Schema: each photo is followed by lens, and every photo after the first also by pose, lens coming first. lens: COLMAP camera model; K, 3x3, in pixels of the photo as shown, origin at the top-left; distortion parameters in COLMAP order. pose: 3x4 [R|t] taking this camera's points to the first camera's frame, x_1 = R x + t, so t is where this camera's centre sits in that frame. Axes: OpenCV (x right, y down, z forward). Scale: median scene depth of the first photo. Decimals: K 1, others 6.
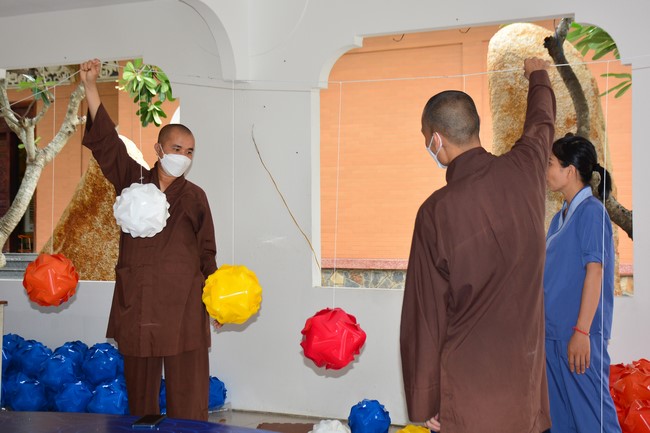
lens RADIAL K [[969.6, 0, 325.0], [0, 969.6, 216.5], [0, 0, 1]] dist [0.027681, 0.099947]
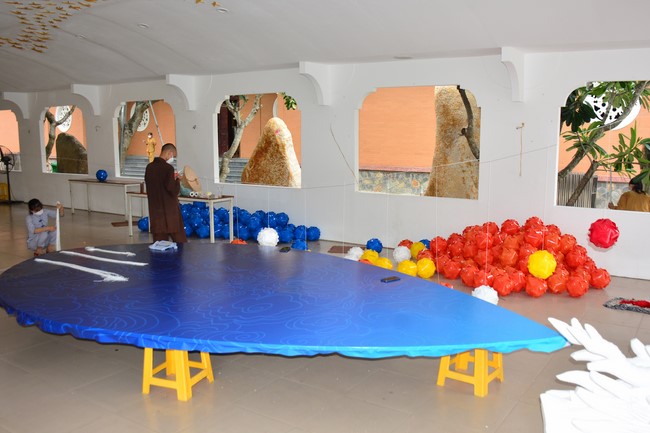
lens RADIAL K [[515.4, 0, 325.0], [0, 515.4, 216.5], [0, 0, 1]] dist [-0.156243, 0.110134]
pose [[0.992811, 0.021171, -0.117802, 0.046891], [-0.000928, 0.985565, 0.169297, -0.059173], [0.119685, -0.167970, 0.978500, -0.199534]]
